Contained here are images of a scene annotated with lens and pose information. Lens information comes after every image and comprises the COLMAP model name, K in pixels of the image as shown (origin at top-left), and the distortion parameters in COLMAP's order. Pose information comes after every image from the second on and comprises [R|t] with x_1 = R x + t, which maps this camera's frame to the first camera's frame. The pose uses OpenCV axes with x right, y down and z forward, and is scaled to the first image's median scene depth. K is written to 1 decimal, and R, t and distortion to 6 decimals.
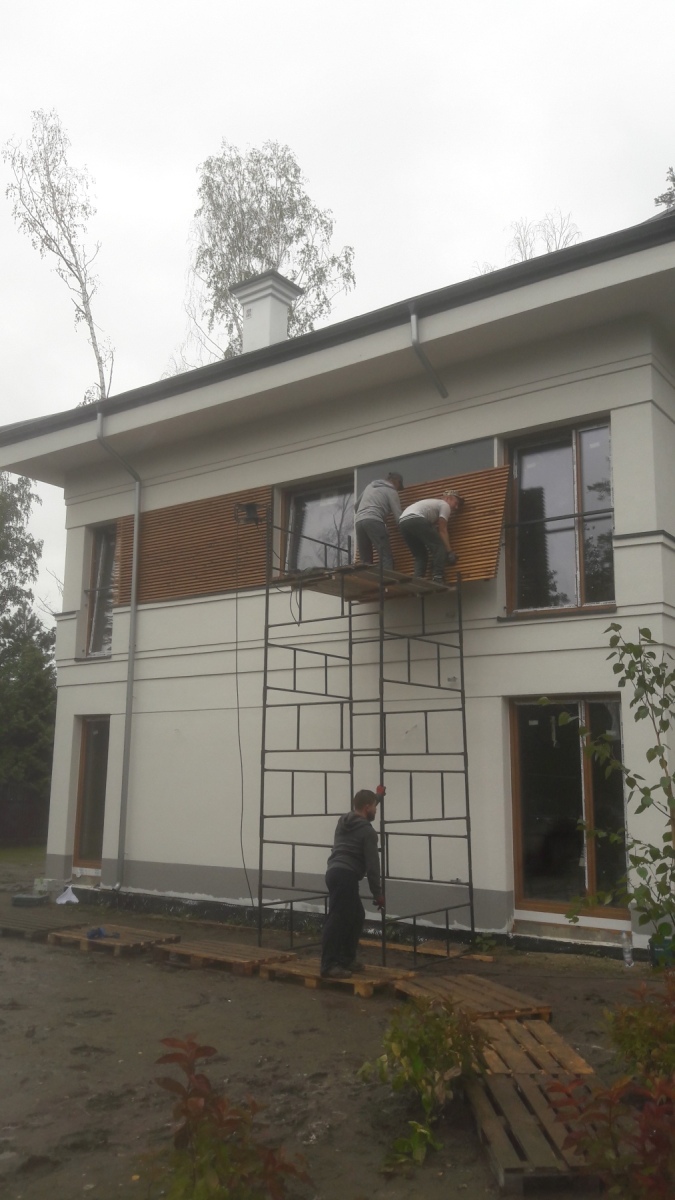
lens RADIAL K [[980.9, 0, 337.8], [0, 980.9, 606.8], [0, 0, 1]] dist [0.111135, -0.254652]
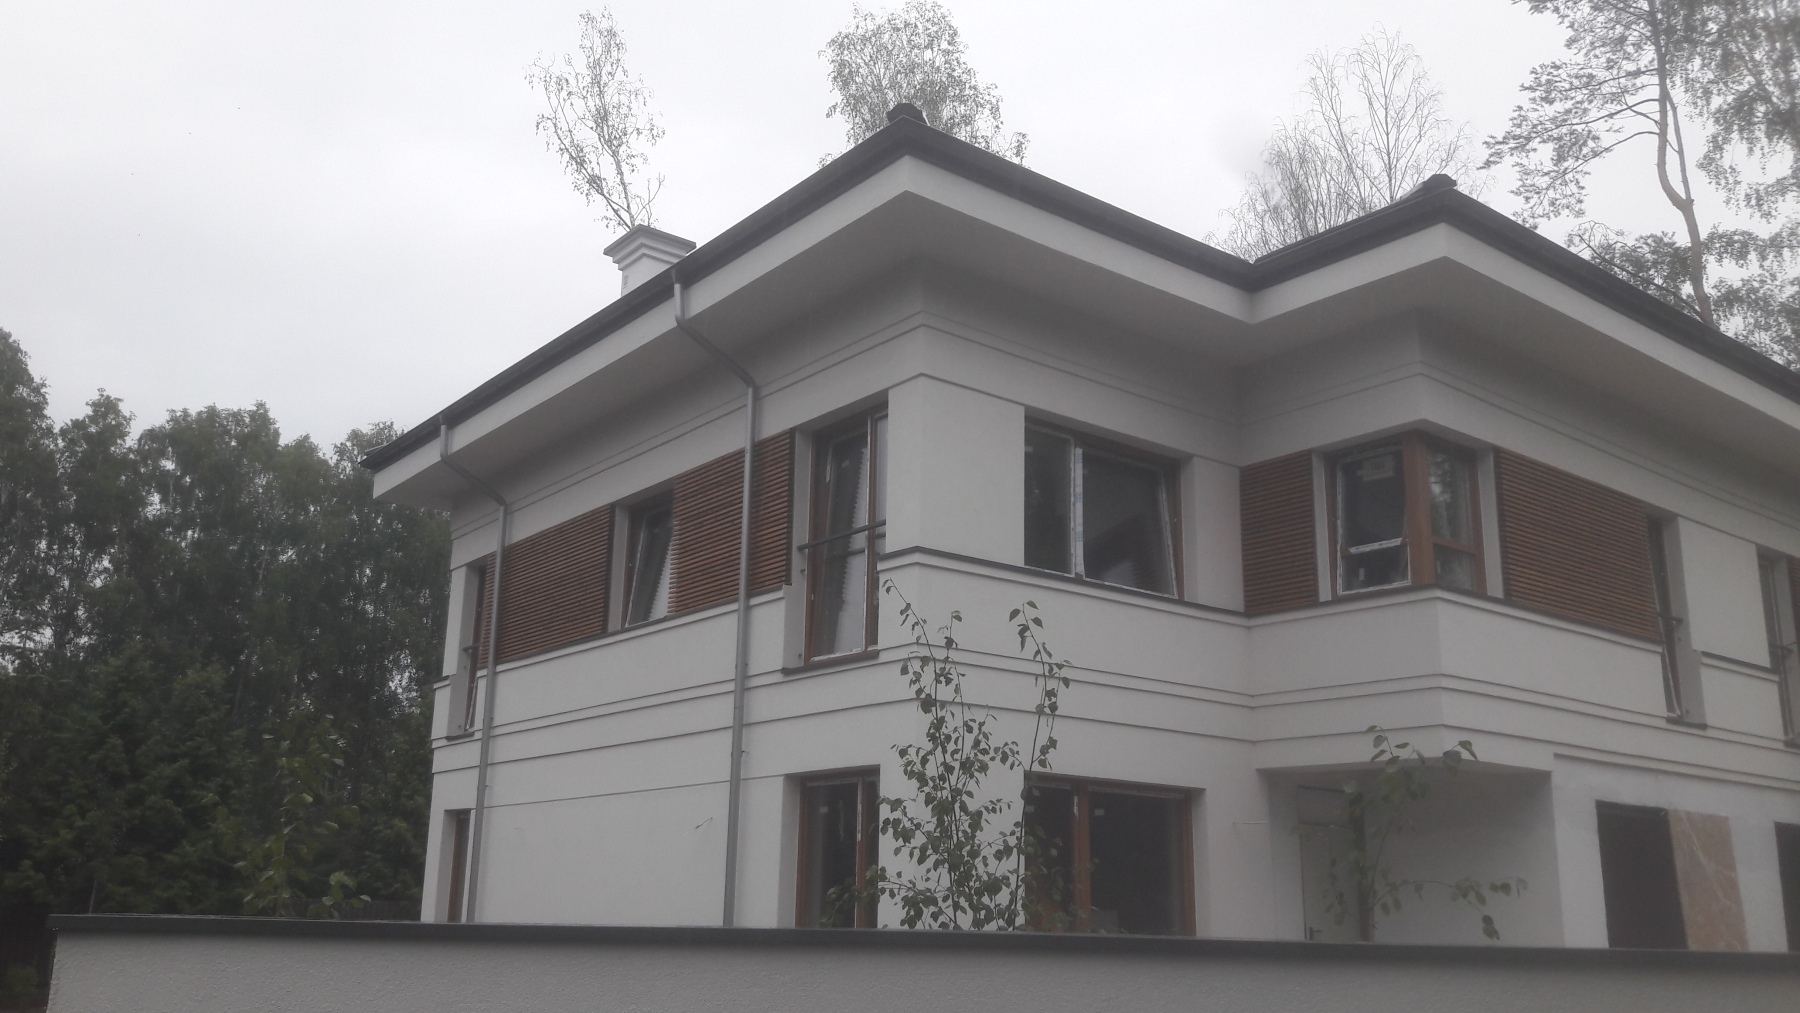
lens RADIAL K [[1488.5, 0, 900.6], [0, 1488.5, 541.6], [0, 0, 1]] dist [0.074092, -0.160033]
pose [[0.965766, -0.057034, -0.253067, 0.408889], [0.039706, 0.996537, -0.073061, -0.000156], [0.256358, 0.060512, 0.964686, -0.060267]]
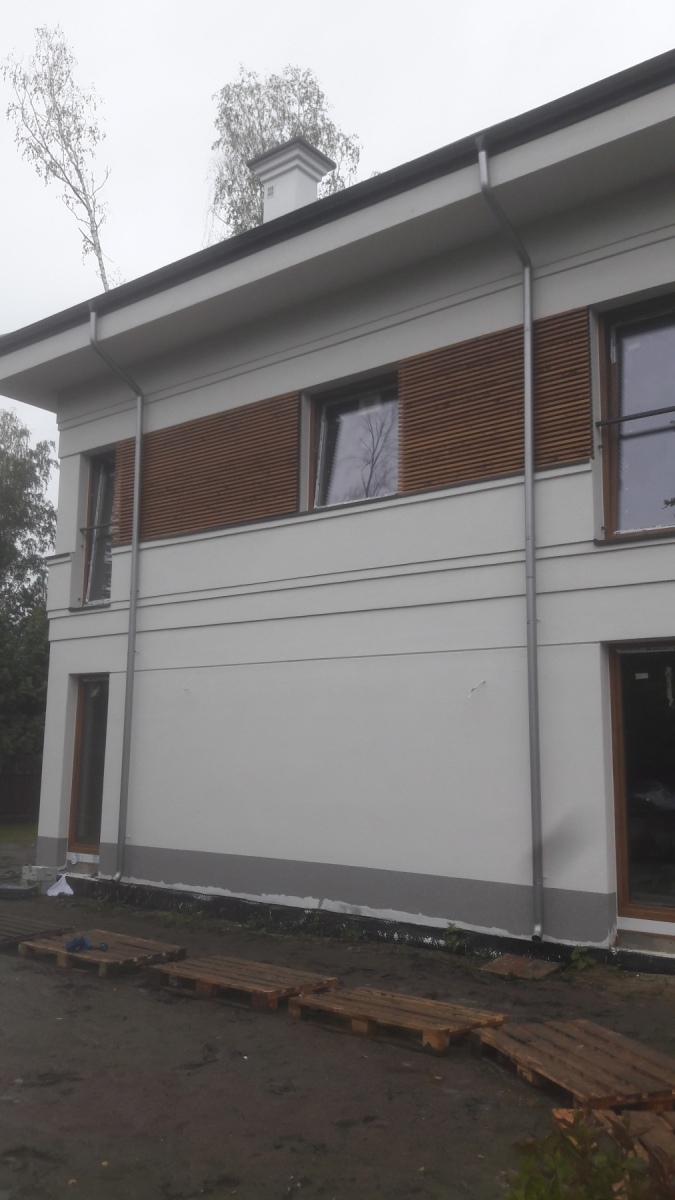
lens RADIAL K [[976.1, 0, 337.5], [0, 976.1, 600.0], [0, 0, 1]] dist [0.139159, -0.359329]
pose [[0.999668, -0.003267, -0.025557, -0.013638], [0.003754, 0.999812, 0.019019, 0.031855], [0.025490, -0.019108, 0.999492, 0.167279]]
